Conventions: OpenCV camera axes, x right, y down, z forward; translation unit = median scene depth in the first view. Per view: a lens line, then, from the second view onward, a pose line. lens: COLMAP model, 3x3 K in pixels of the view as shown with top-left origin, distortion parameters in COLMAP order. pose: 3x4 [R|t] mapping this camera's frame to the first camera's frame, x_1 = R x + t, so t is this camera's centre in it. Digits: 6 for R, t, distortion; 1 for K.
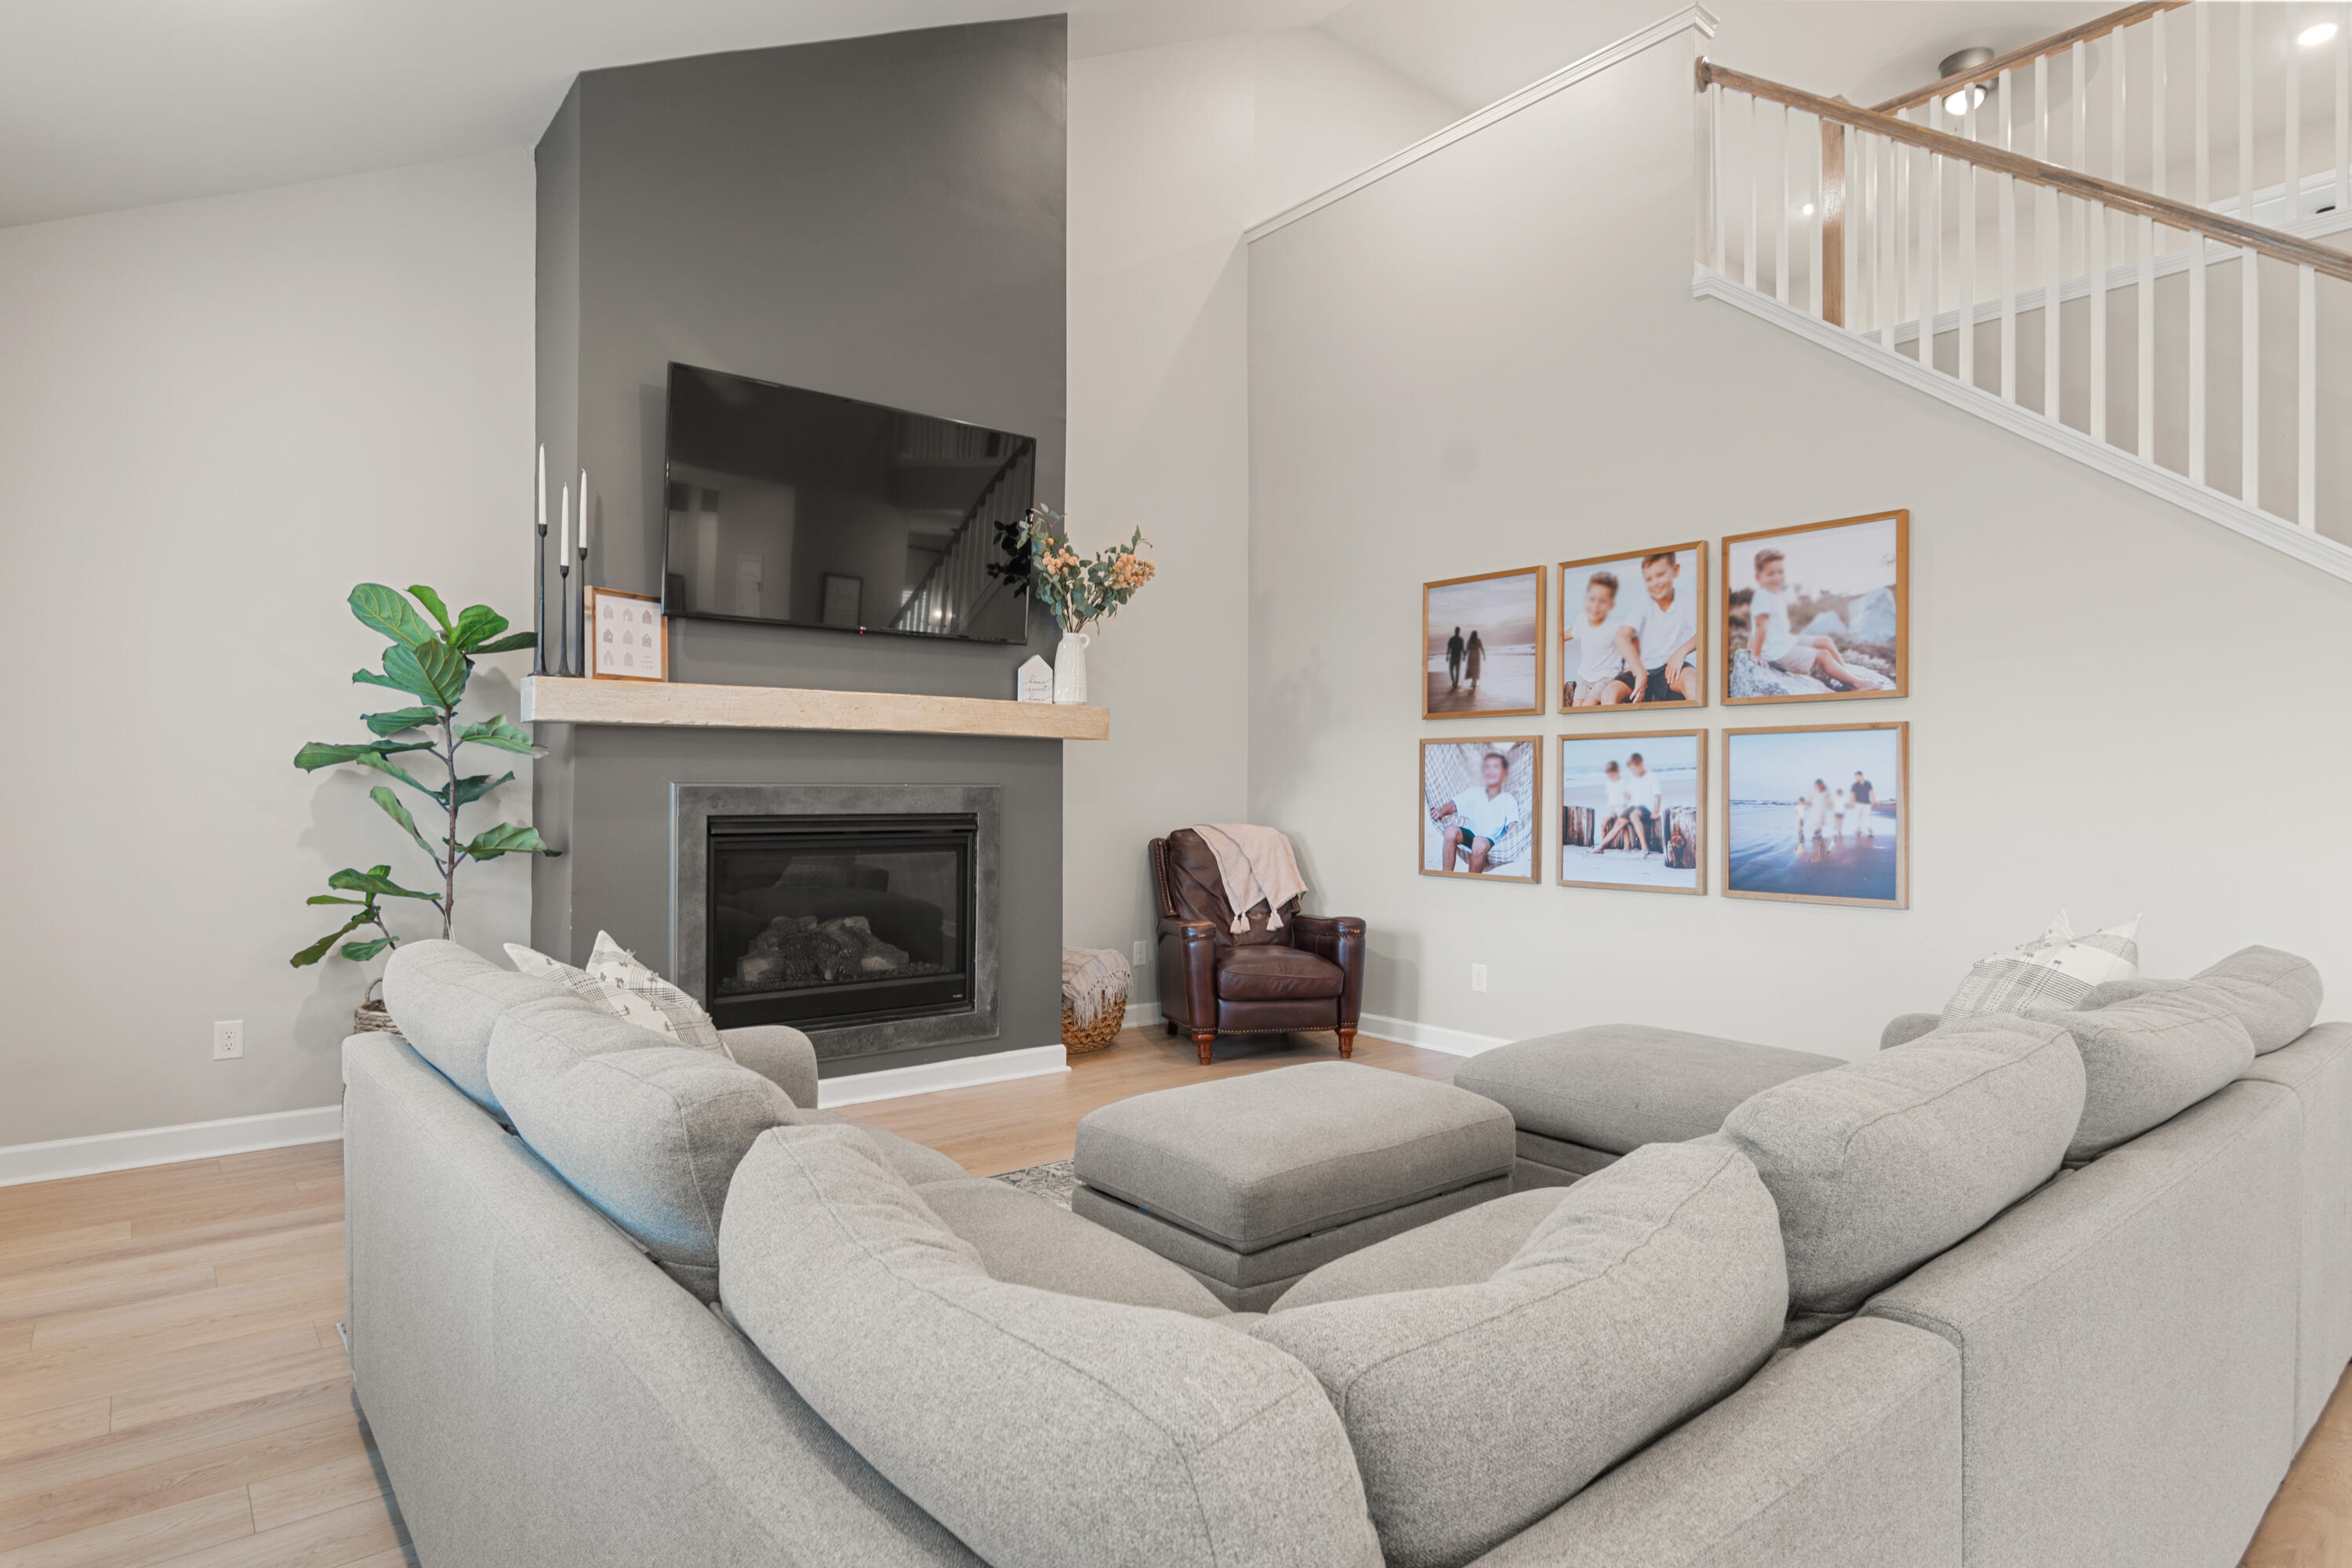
lens RADIAL K [[1259.6, 0, 1176.0], [0, 1259.6, 784.0], [0, 0, 1]] dist [-0.004131, -0.000673]
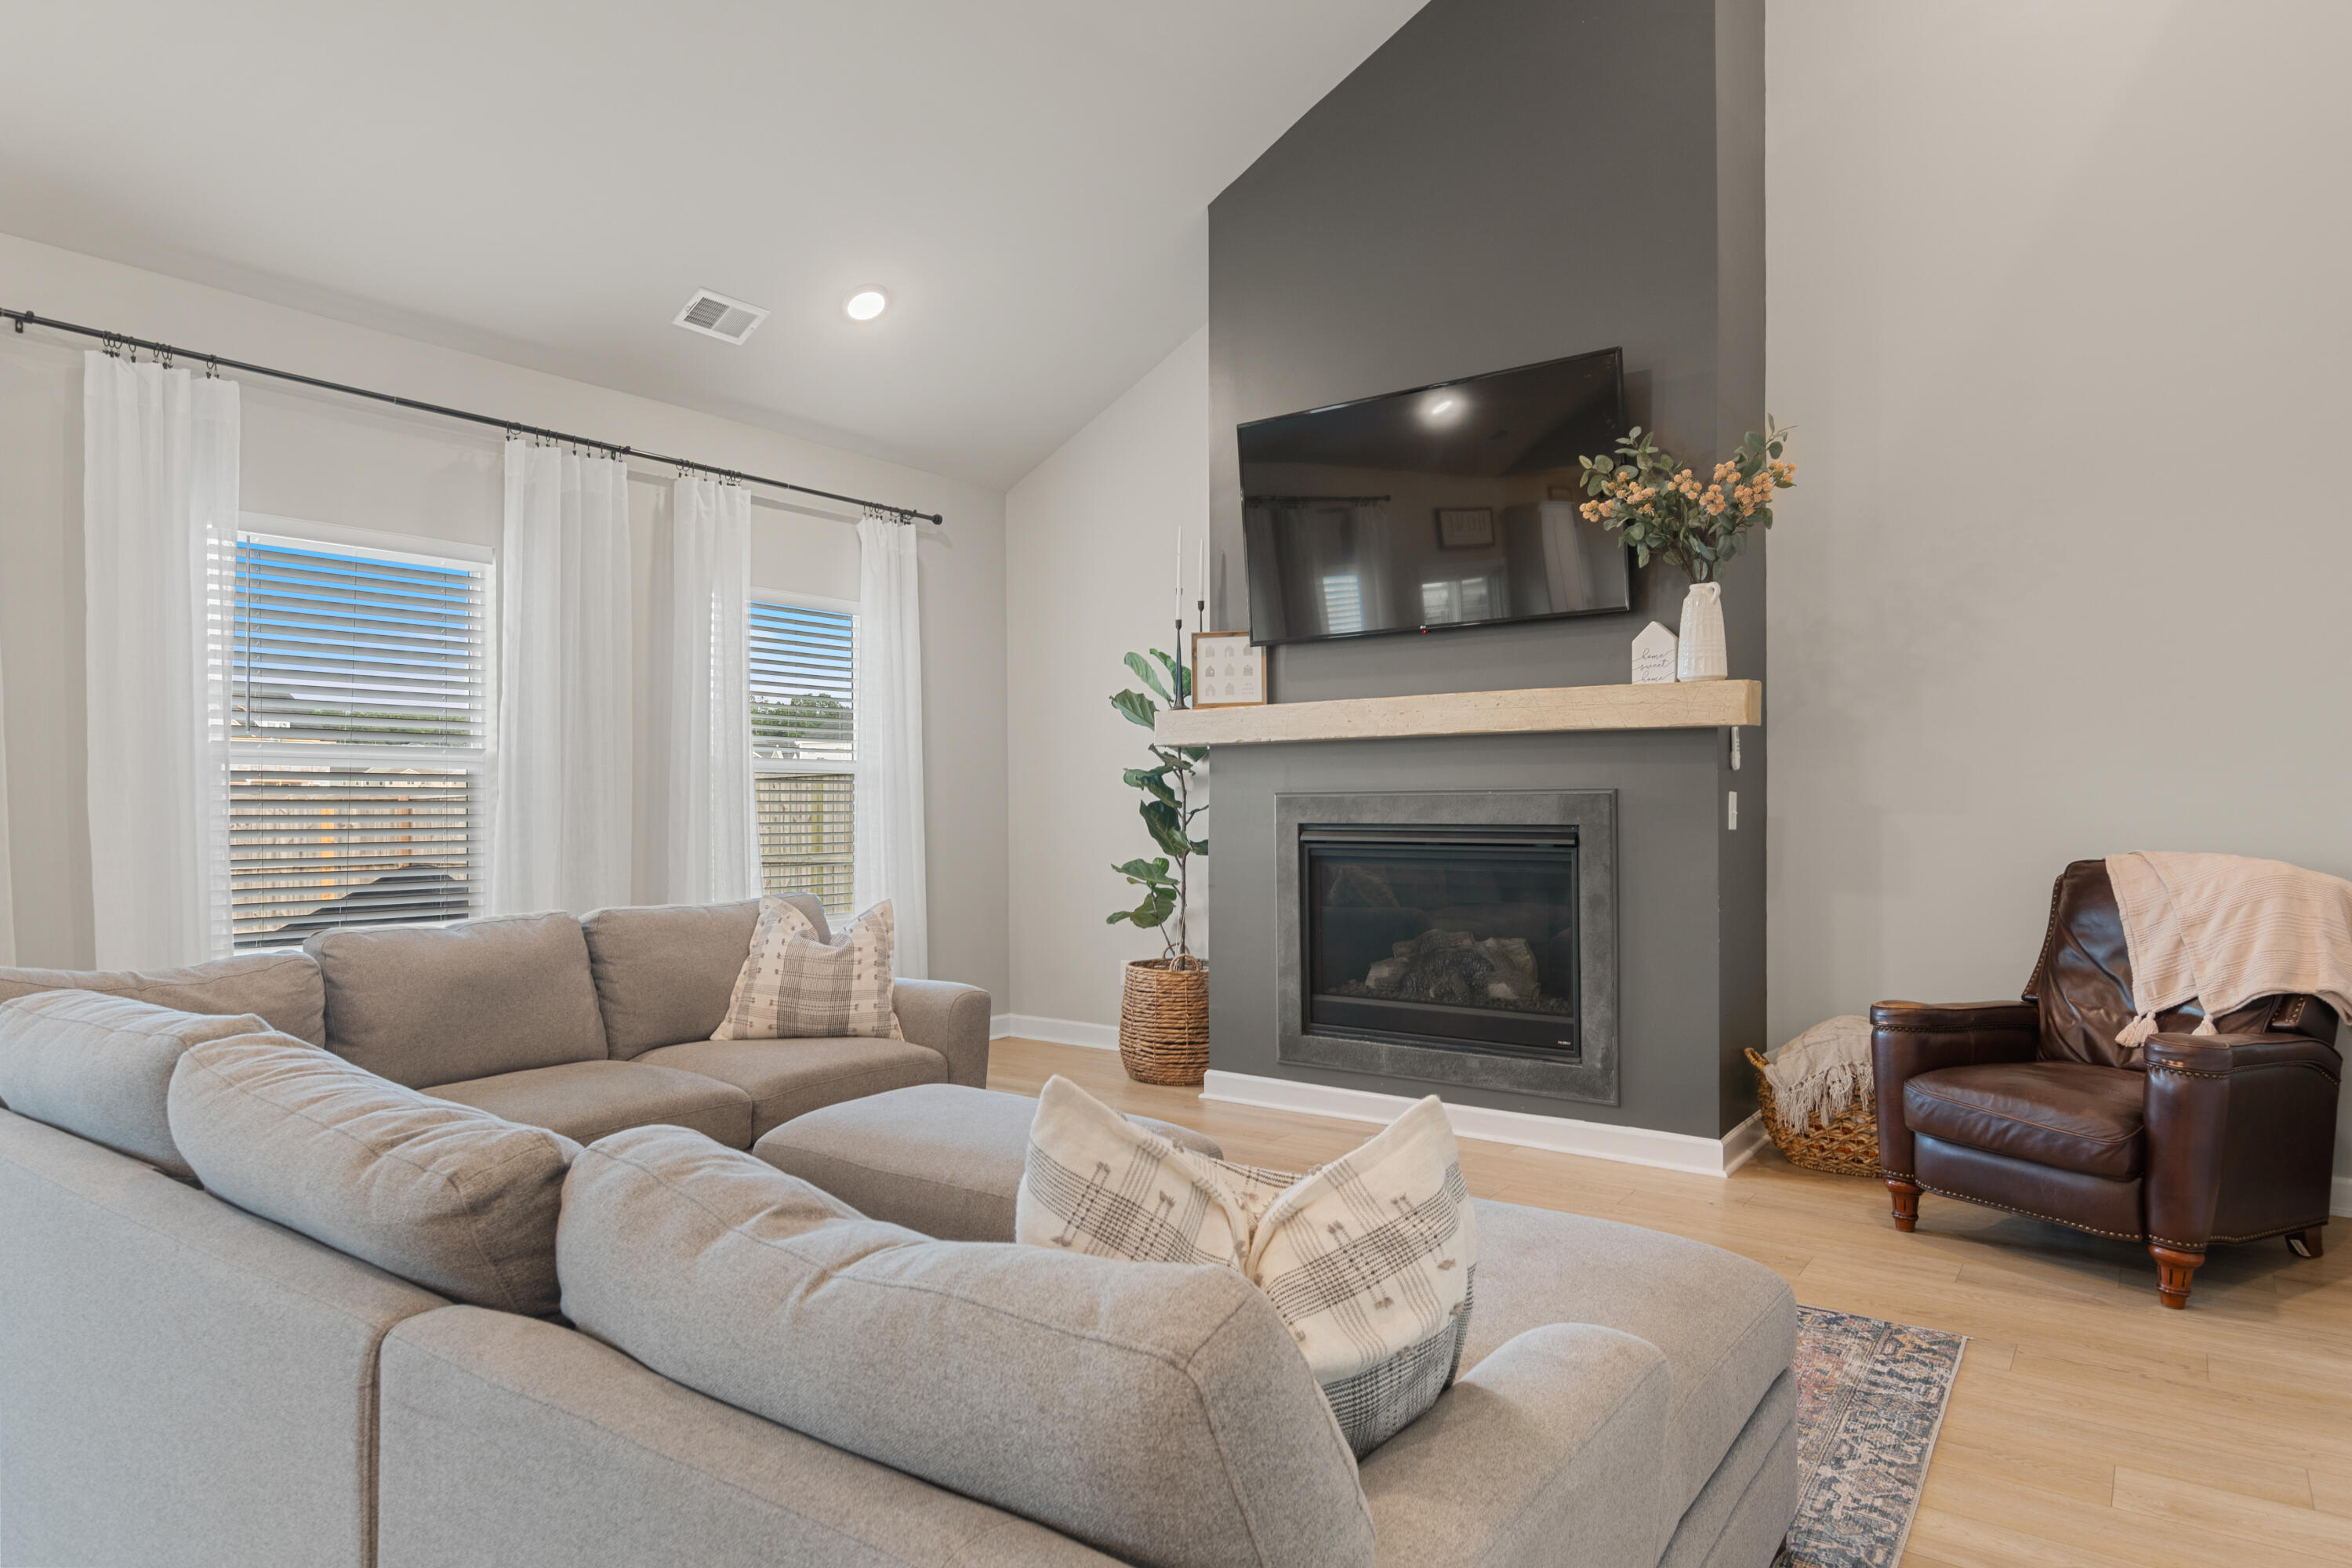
lens RADIAL K [[1407.9, 0, 1176.0], [0, 1407.9, 784.0], [0, 0, 1]] dist [0.006272, 0.000273]
pose [[0.245893, -0.016327, -0.969160, 0.743891], [0.013003, 0.999824, -0.013545, 0.005824], [0.969210, -0.009271, 0.246062, 0.572881]]
